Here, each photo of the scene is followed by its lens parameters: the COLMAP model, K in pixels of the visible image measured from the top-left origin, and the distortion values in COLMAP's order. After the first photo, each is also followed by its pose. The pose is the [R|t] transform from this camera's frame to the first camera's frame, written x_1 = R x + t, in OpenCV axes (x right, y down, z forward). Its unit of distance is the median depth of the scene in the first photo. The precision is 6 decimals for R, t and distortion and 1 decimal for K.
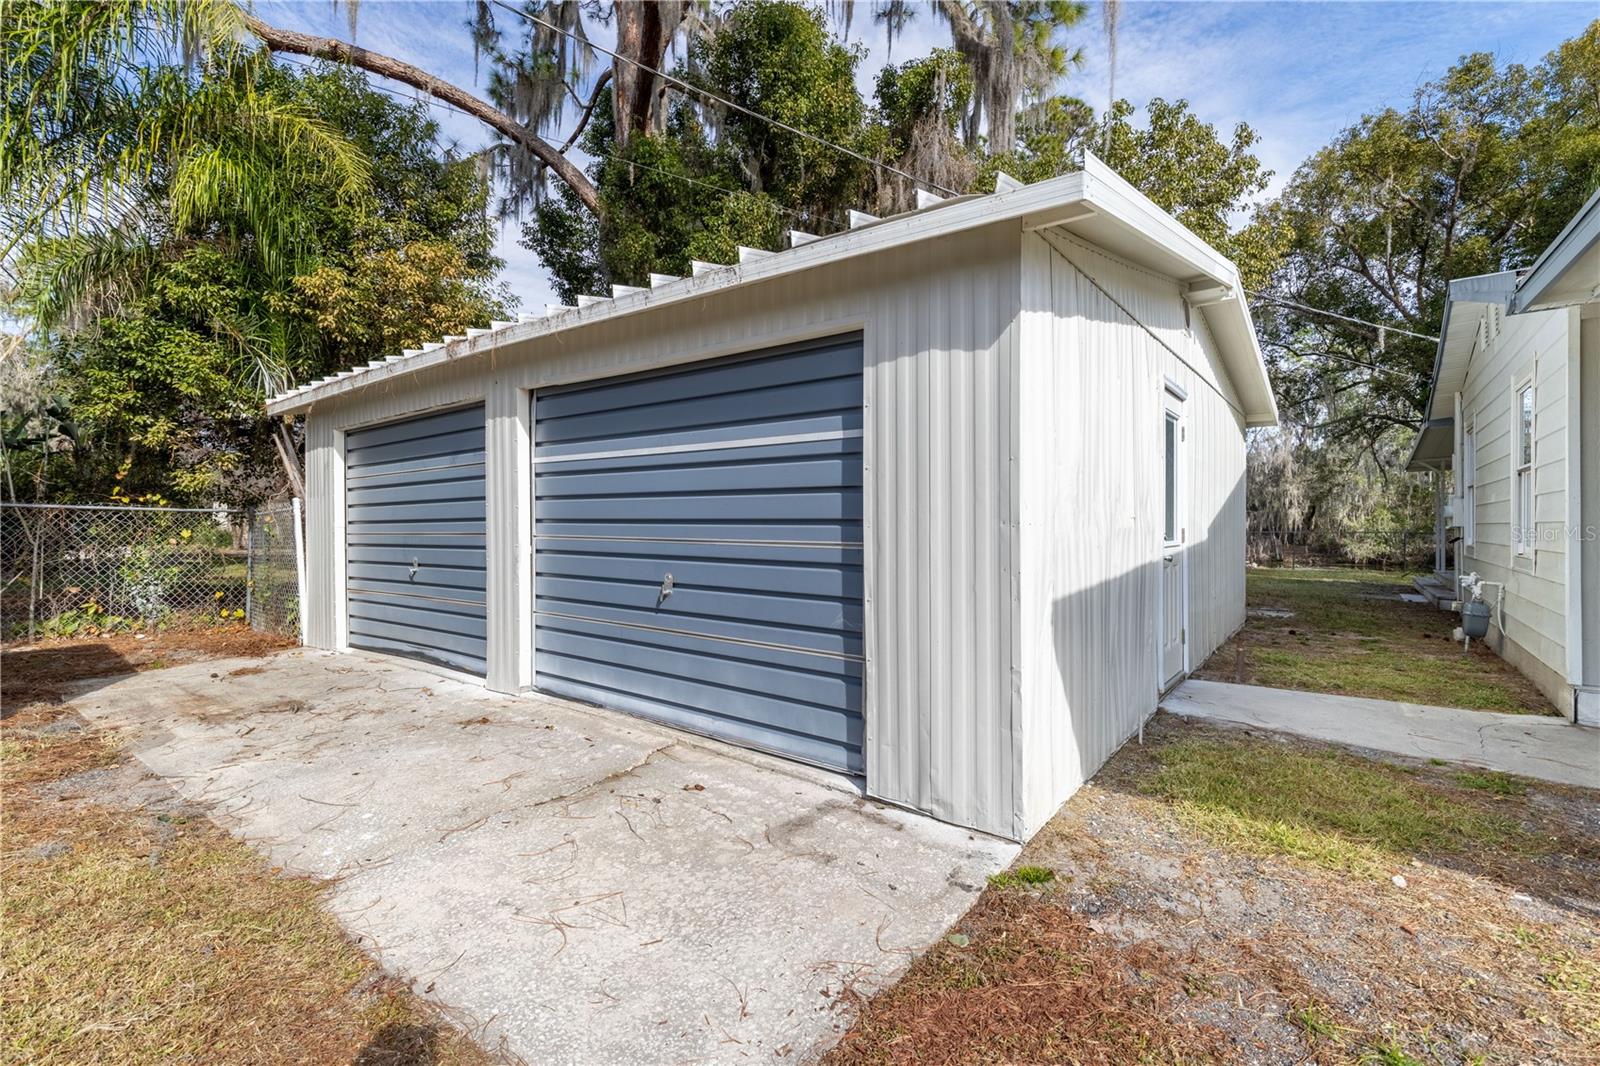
lens RADIAL K [[721.7, 0, 795.7], [0, 721.7, 538.1], [0, 0, 1]] dist [0.009429, -0.000037]
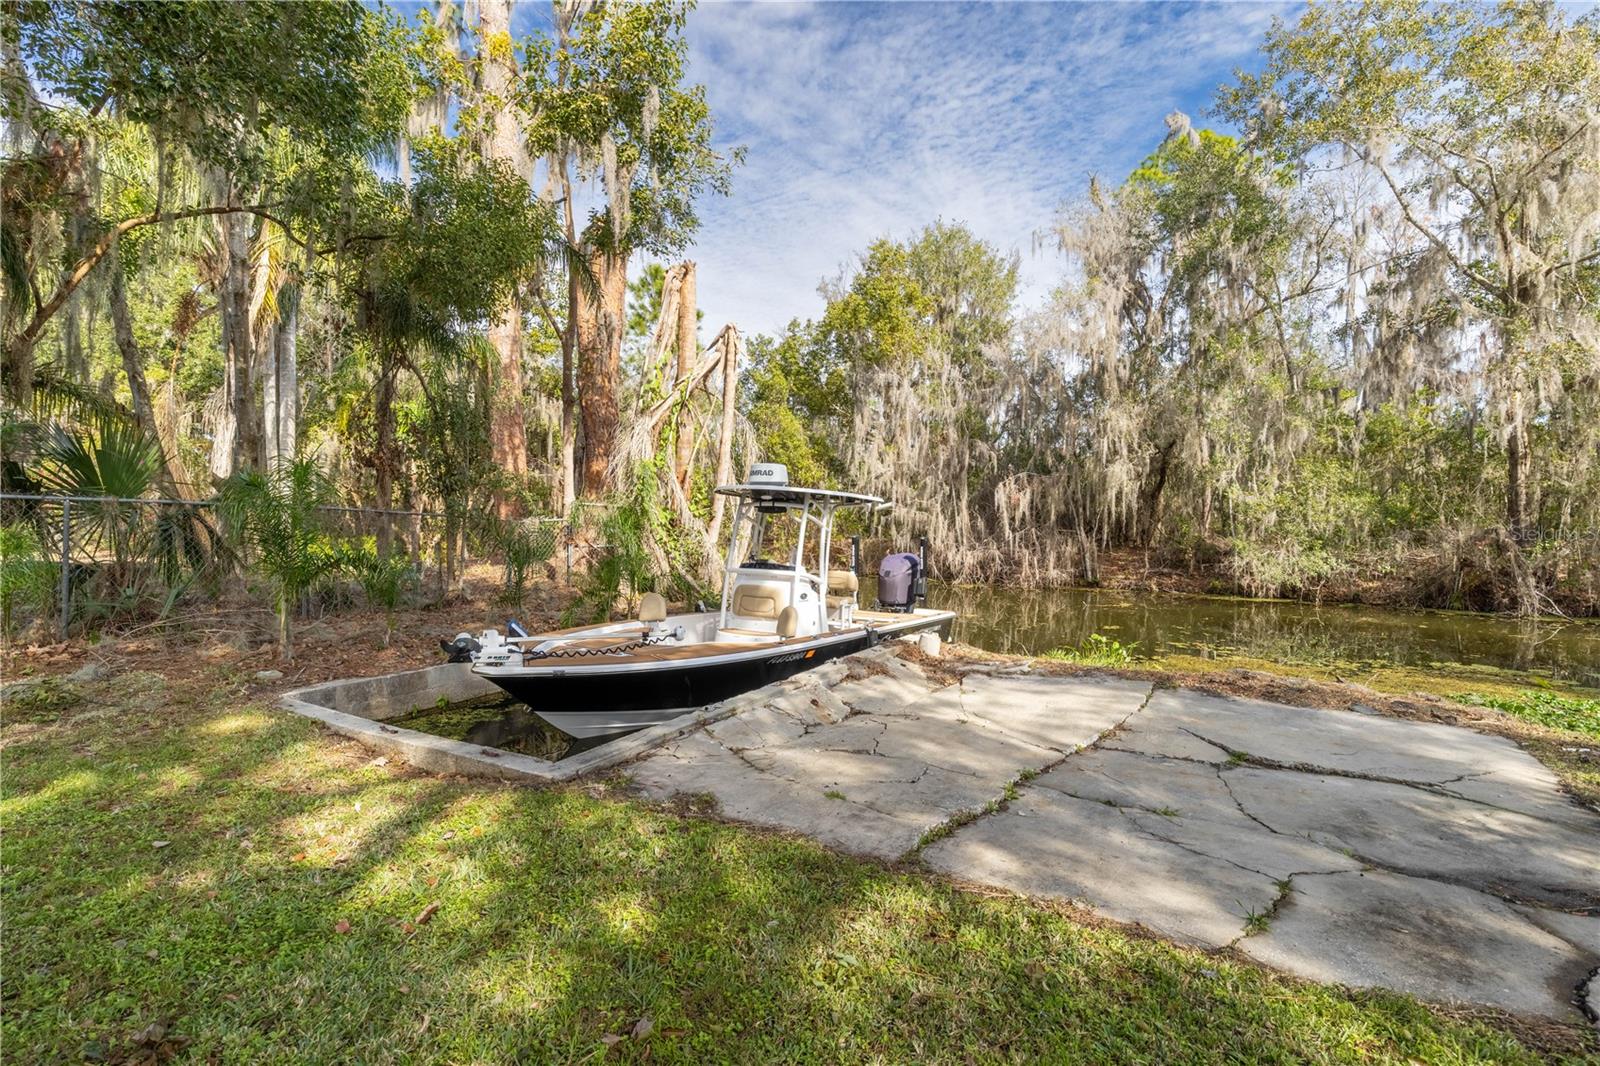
lens RADIAL K [[721.7, 0, 800.3], [0, 721.7, 534.7], [0, 0, 1]] dist [0.009429, -0.000037]
pose [[0.987005, 0.008053, 0.160491, 0.441404], [-0.008496, 0.999962, 0.002077, 0.000793], [-0.160468, -0.003413, 0.987035, 0.621907]]
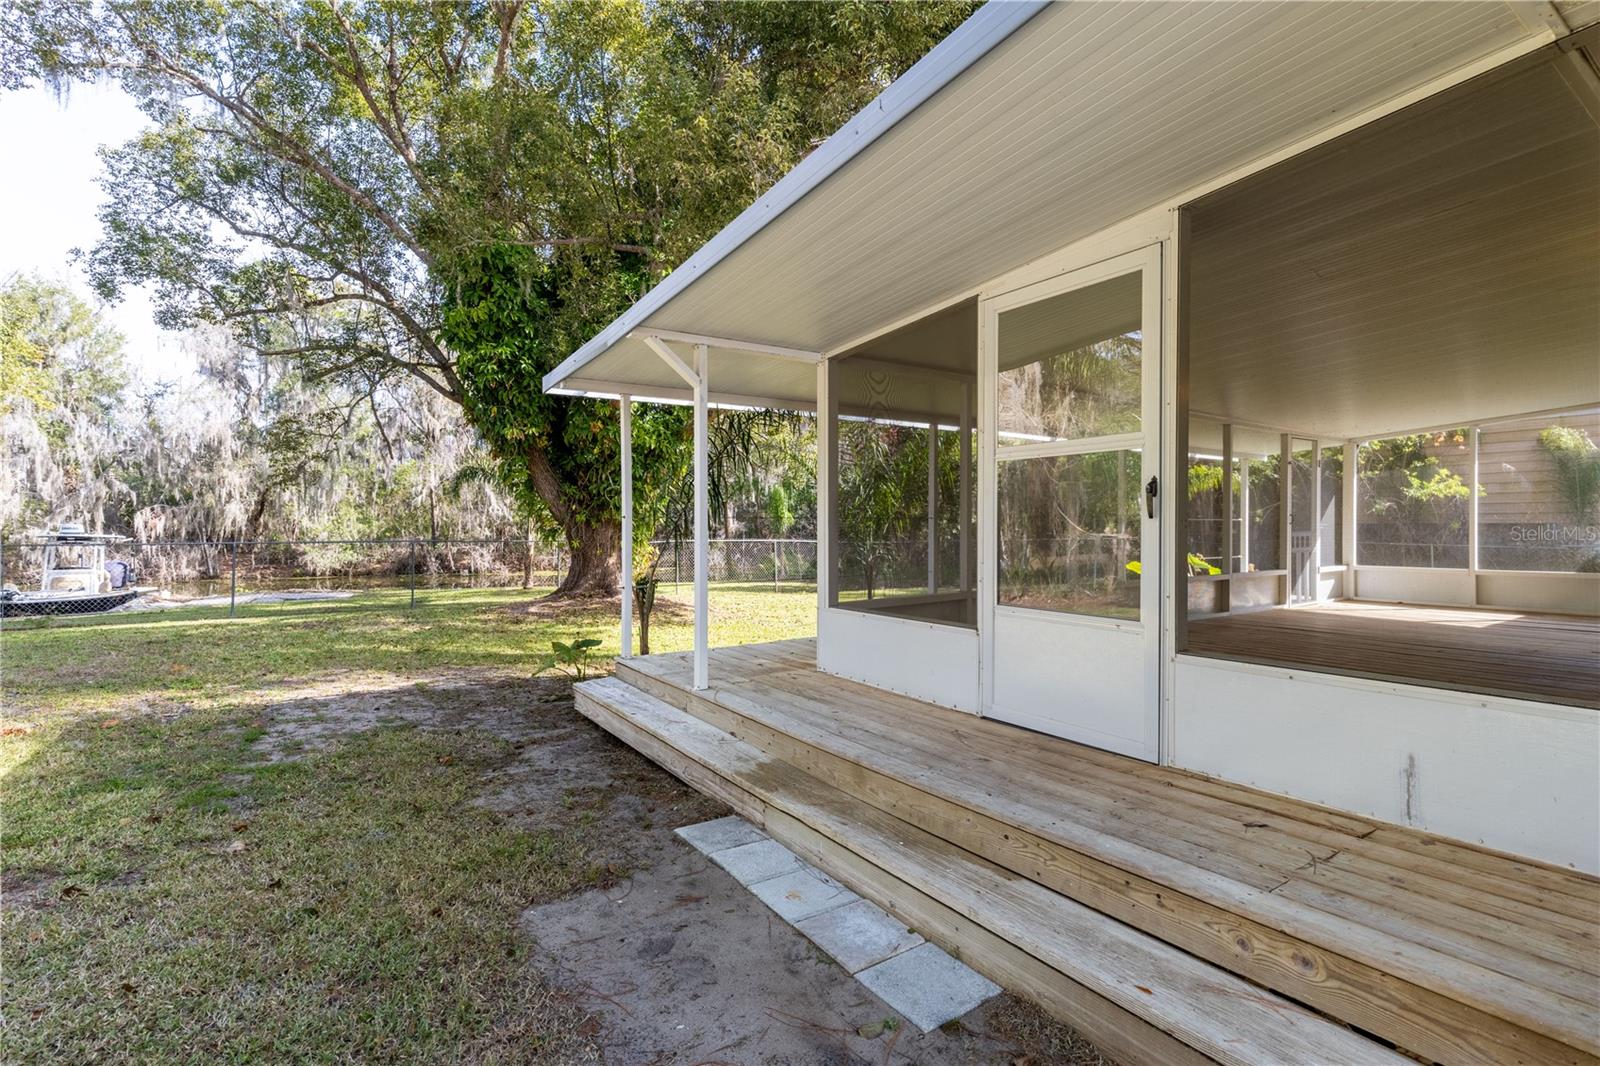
lens RADIAL K [[721.7, 0, 804.7], [0, 721.7, 523.5], [0, 0, 1]] dist [0.009429, -0.000037]
pose [[0.302171, 0.003772, 0.953246, 0.179097], [0.011044, 0.999911, -0.007458, -0.009927], [-0.953190, 0.012781, 0.302102, 0.254103]]
